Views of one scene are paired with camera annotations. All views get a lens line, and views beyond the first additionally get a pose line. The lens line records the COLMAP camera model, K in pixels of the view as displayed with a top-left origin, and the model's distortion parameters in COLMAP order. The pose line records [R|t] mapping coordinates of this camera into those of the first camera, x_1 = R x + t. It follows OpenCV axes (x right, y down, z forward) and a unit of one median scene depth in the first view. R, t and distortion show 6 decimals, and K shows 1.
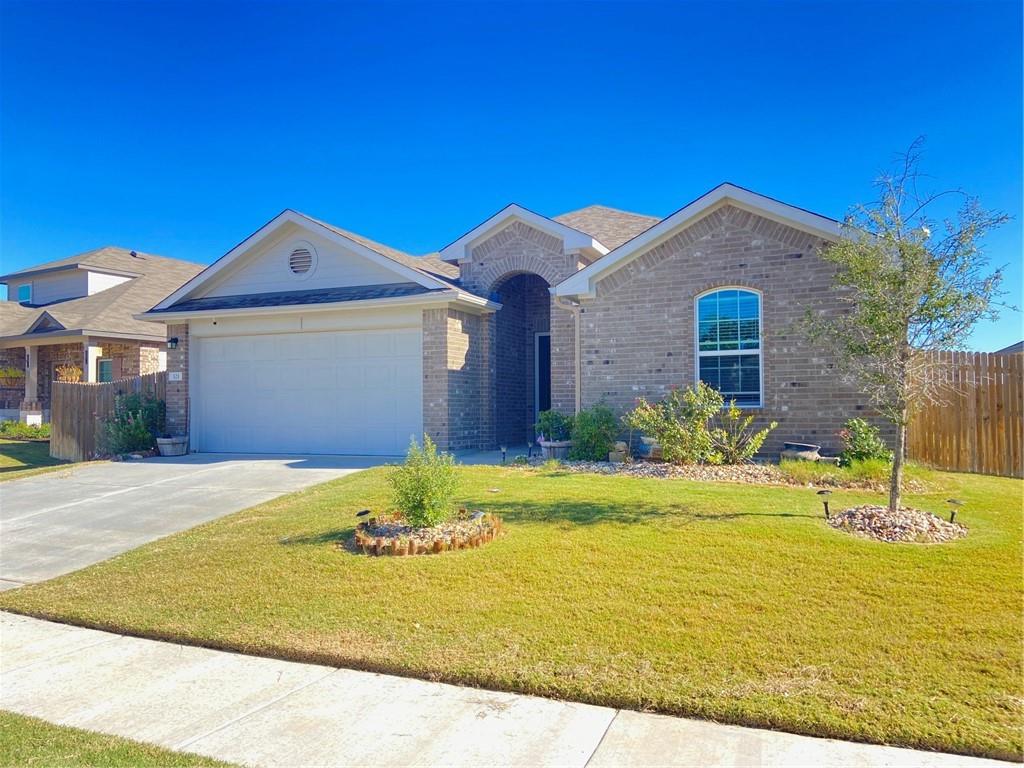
lens RADIAL K [[774.4, 0, 510.2], [0, 774.4, 385.7], [0, 0, 1]] dist [0.073182, -0.017539]
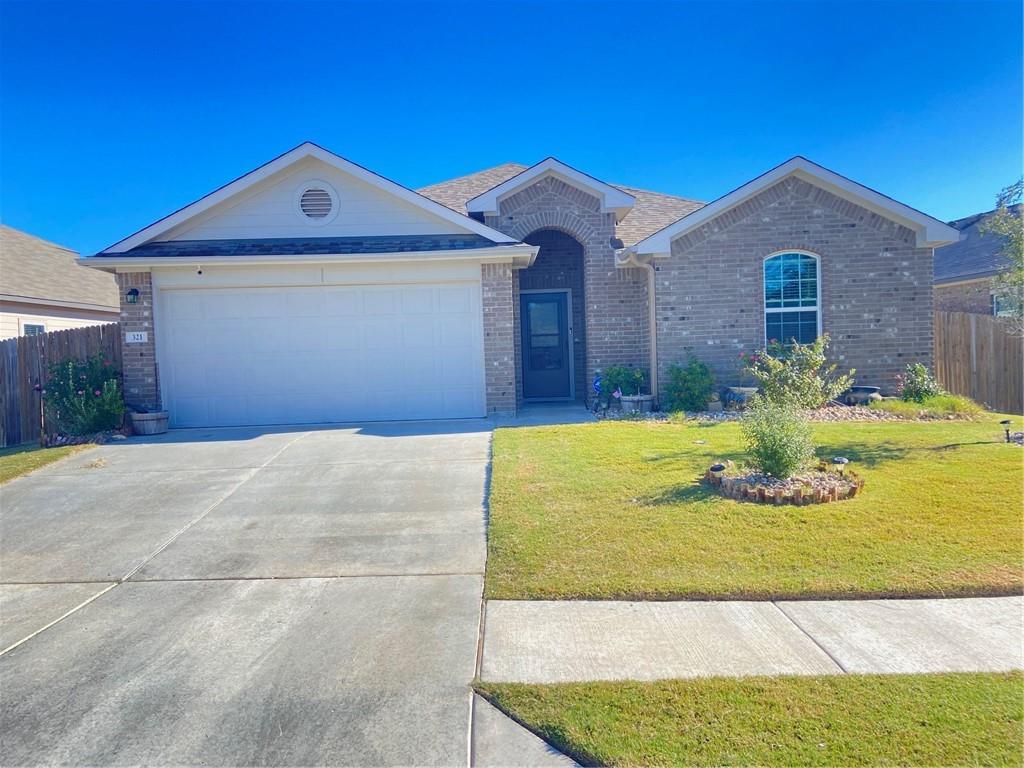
lens RADIAL K [[774.4, 0, 507.9], [0, 774.4, 384.2], [0, 0, 1]] dist [0.073182, -0.017539]
pose [[0.910743, -0.035793, 0.411420, -0.532638], [0.015529, 0.998501, 0.052492, -0.000115], [-0.412682, -0.041418, 0.909933, 0.129021]]
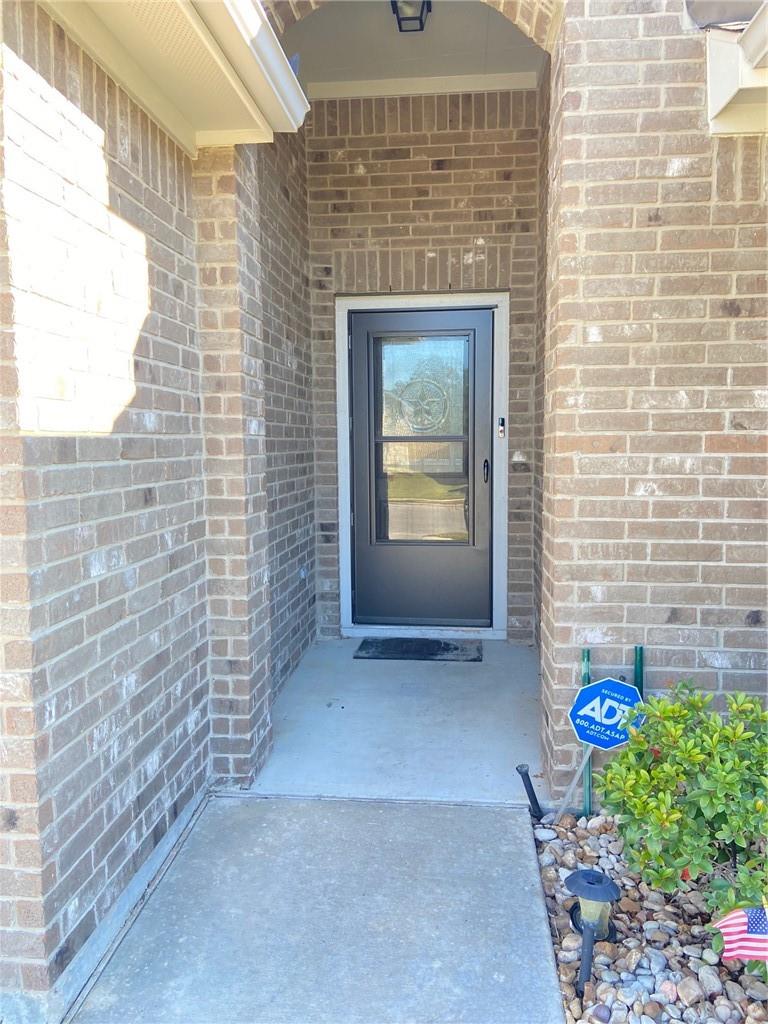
lens RADIAL K [[774.4, 0, 391.3], [0, 774.4, 510.4], [0, 0, 1]] dist [0.073182, -0.017539]
pose [[0.950154, -0.033523, 0.309973, -0.067193], [-0.005171, 0.992372, 0.123174, -0.028230], [-0.311737, -0.118637, 0.942733, 0.922982]]
